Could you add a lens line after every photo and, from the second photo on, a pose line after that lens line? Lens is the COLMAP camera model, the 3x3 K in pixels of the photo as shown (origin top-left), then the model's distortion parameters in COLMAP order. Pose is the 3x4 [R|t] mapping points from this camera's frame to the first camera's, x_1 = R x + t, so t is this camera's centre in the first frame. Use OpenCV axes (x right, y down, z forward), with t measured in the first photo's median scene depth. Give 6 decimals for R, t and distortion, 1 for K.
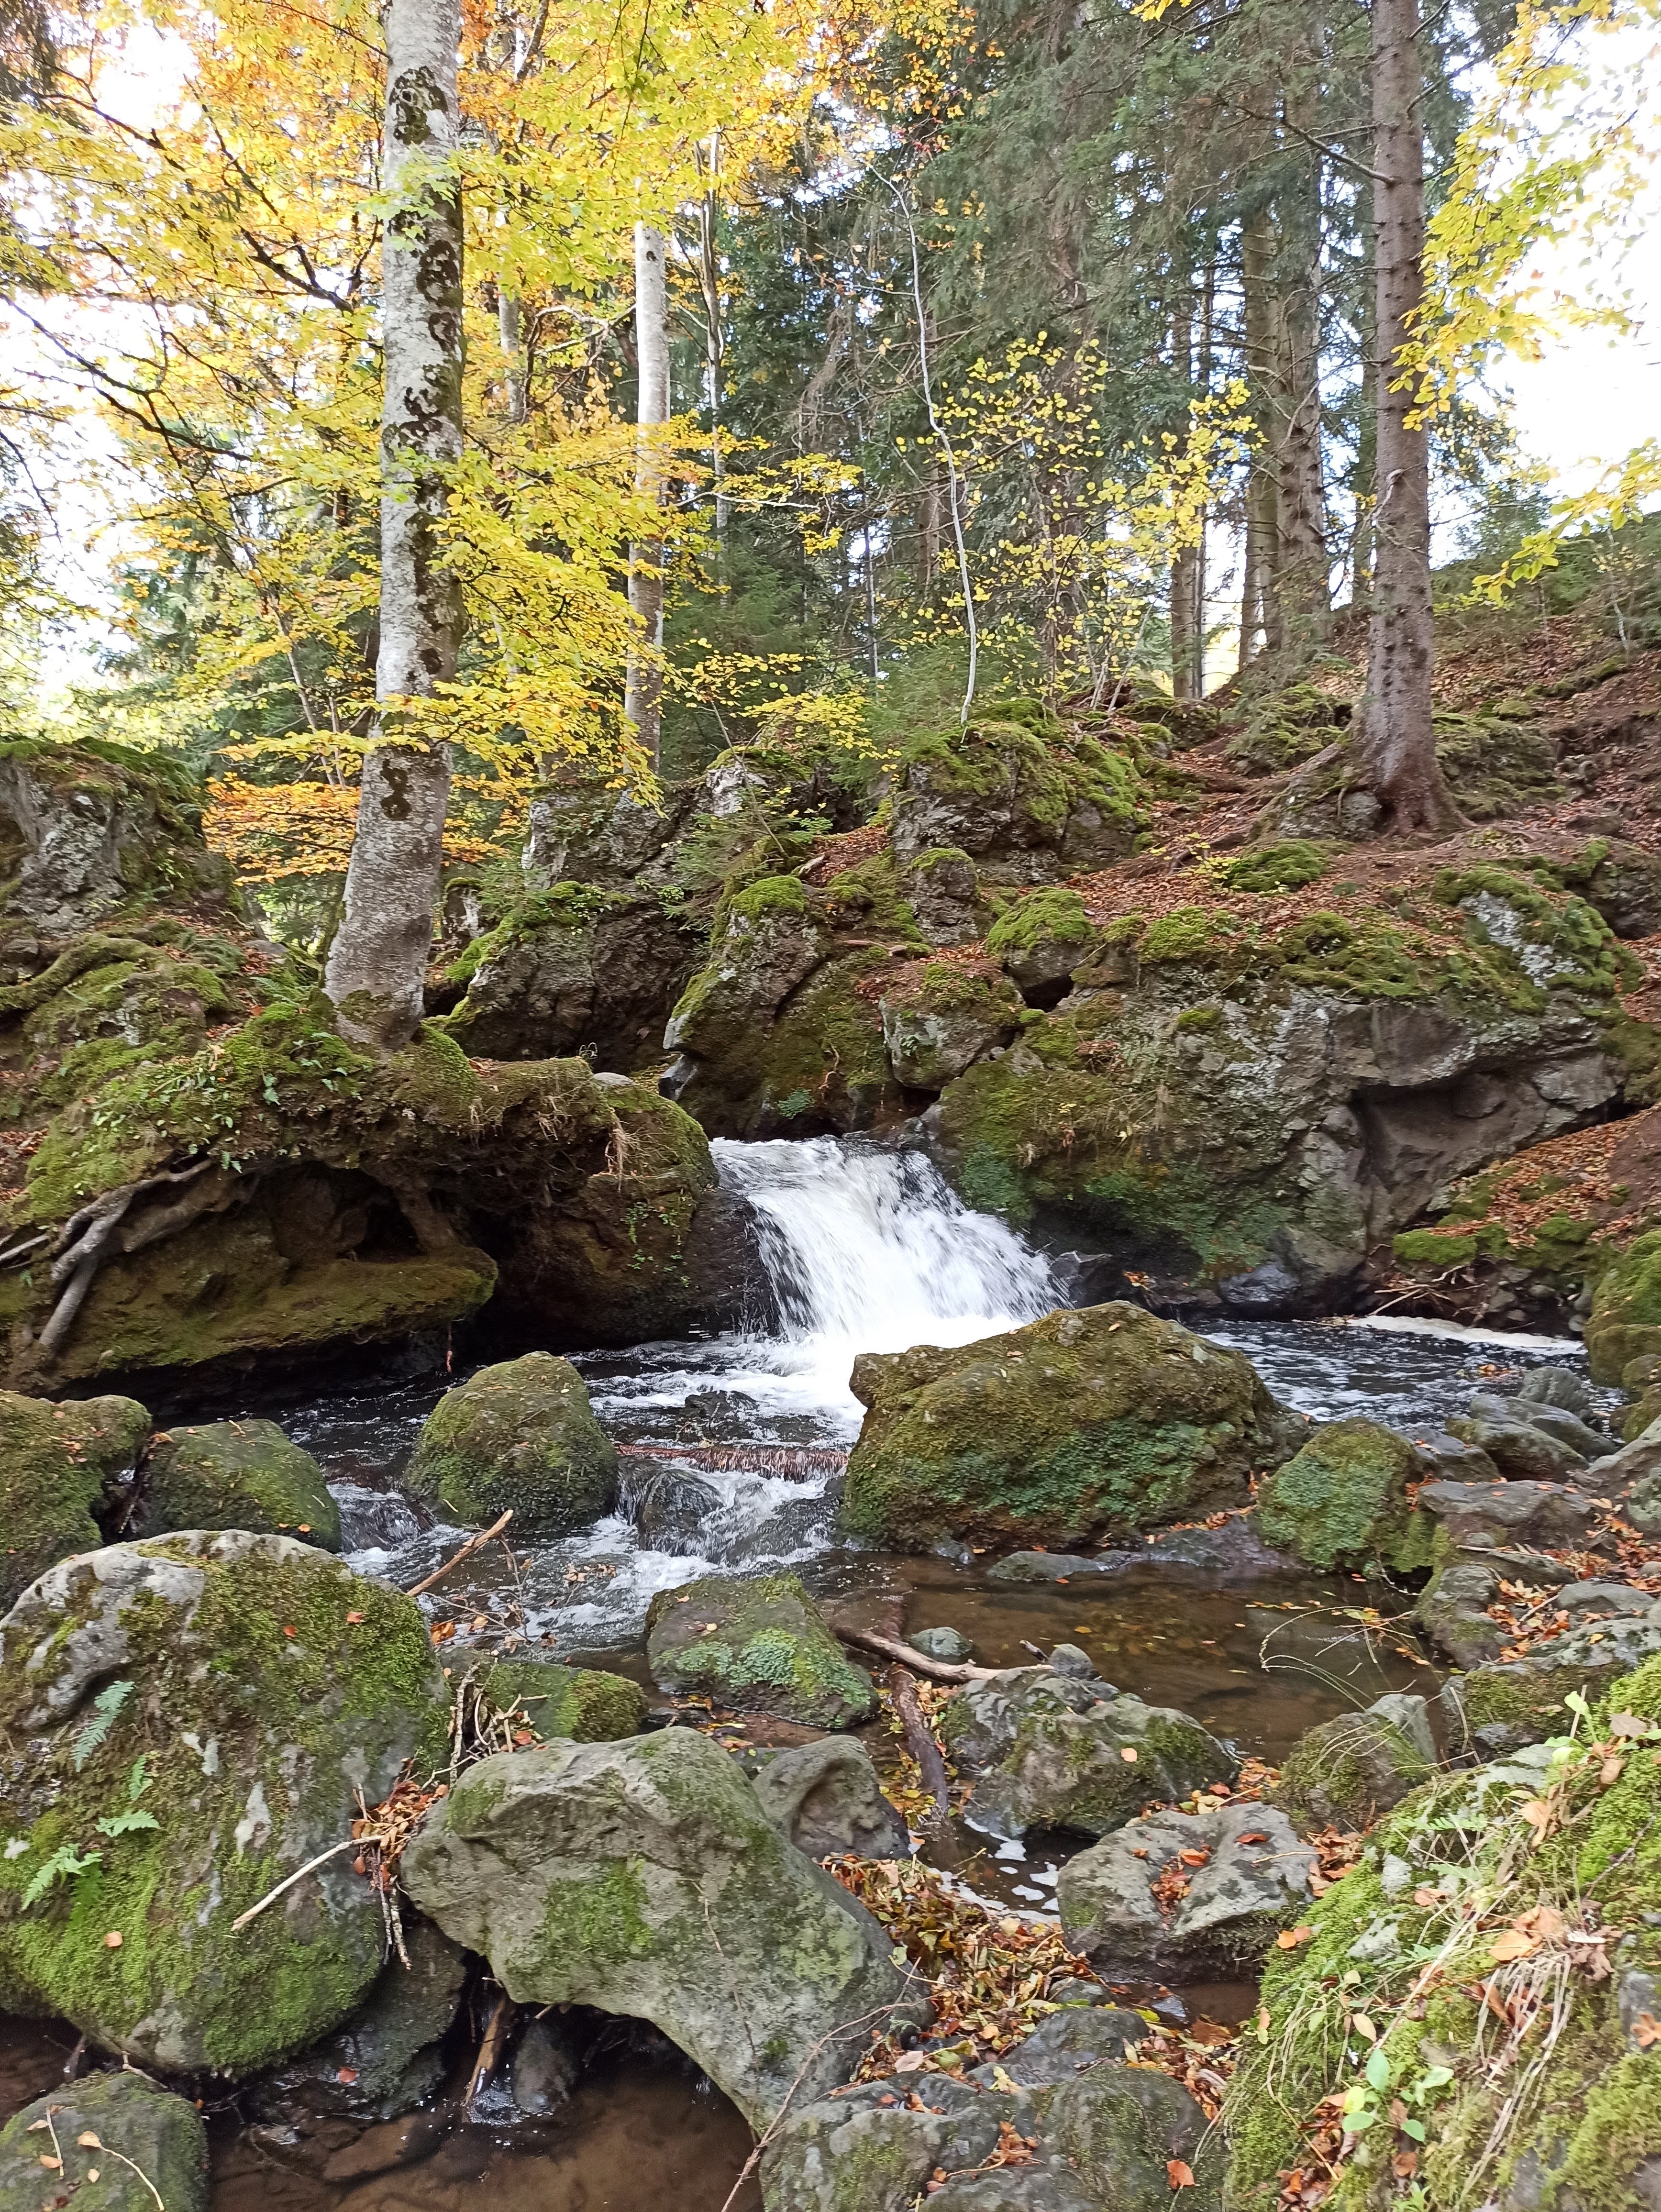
lens RADIAL K [[1719.4, 0, 830.5], [0, 1719.4, 1106.0], [0, 0, 1]] dist [0.128445, -0.158525]
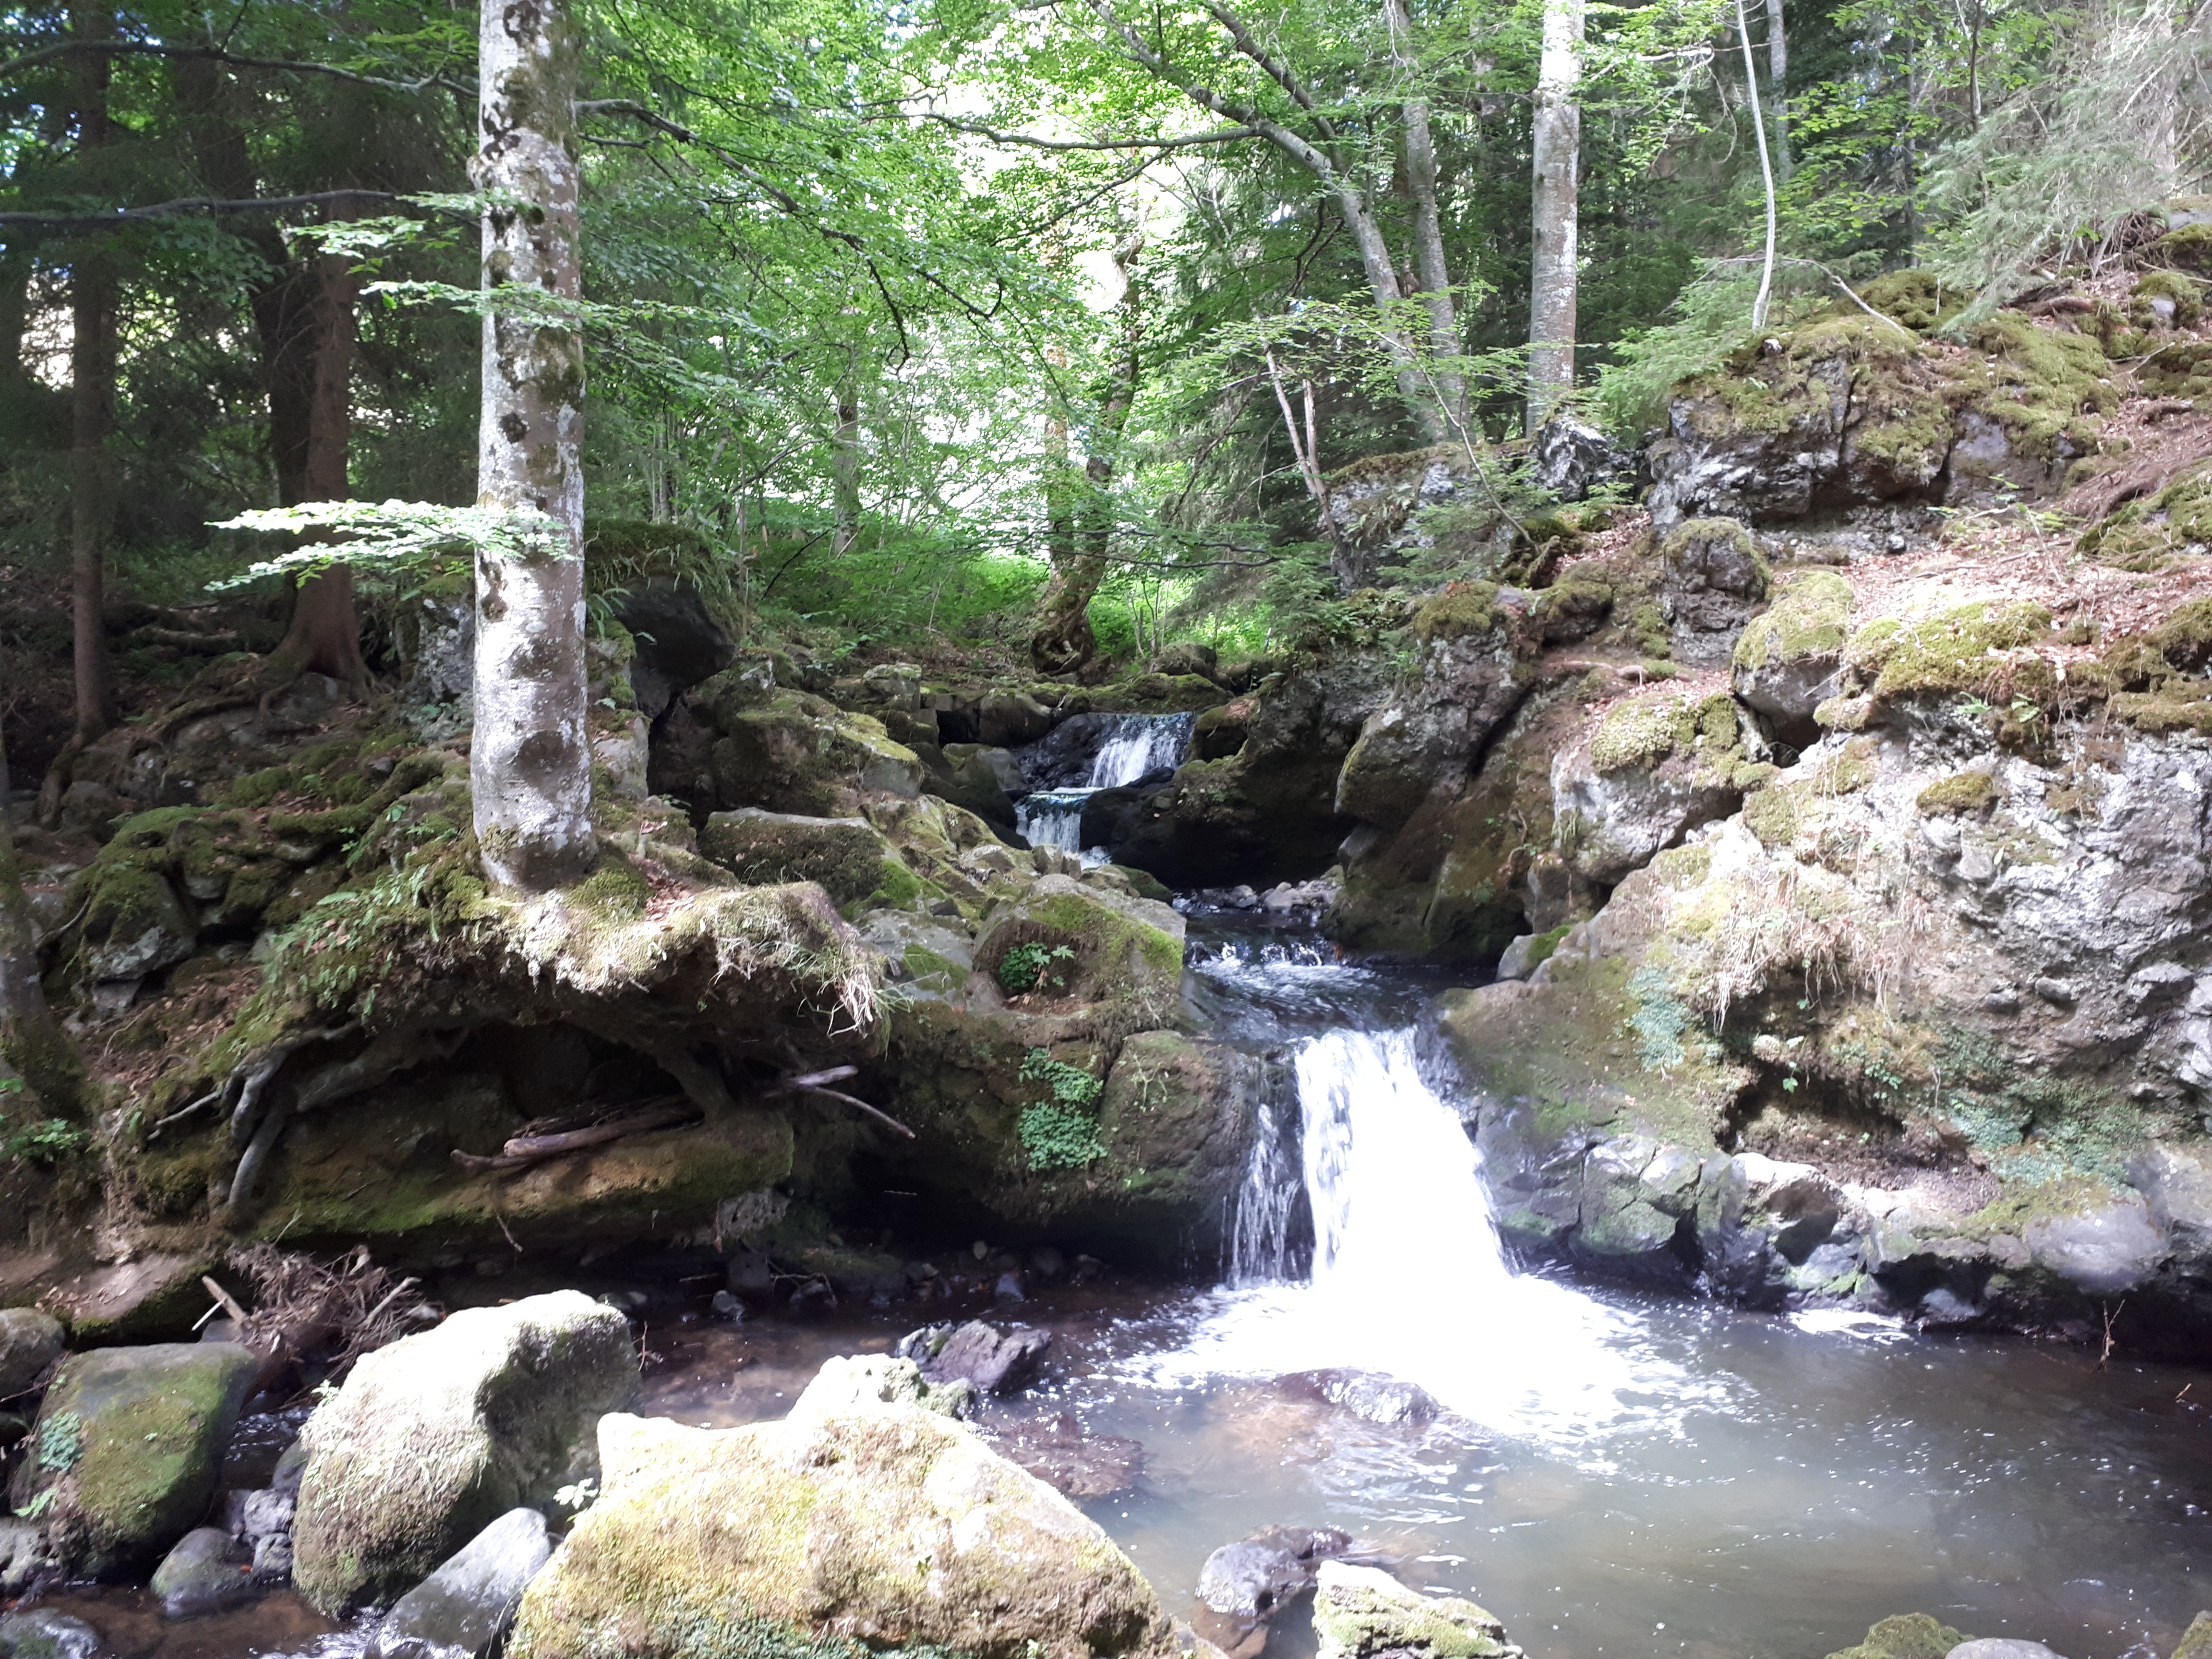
lens RADIAL K [[1852.6, 0, 1076.8], [0, 1852.6, 800.4], [0, 0, 1]] dist [0.043639, -0.017012]
pose [[0.816546, -0.004510, -0.577263, 0.335309], [0.013477, 0.999846, 0.011252, -0.057857], [0.577123, -0.016968, 0.816481, 0.291923]]
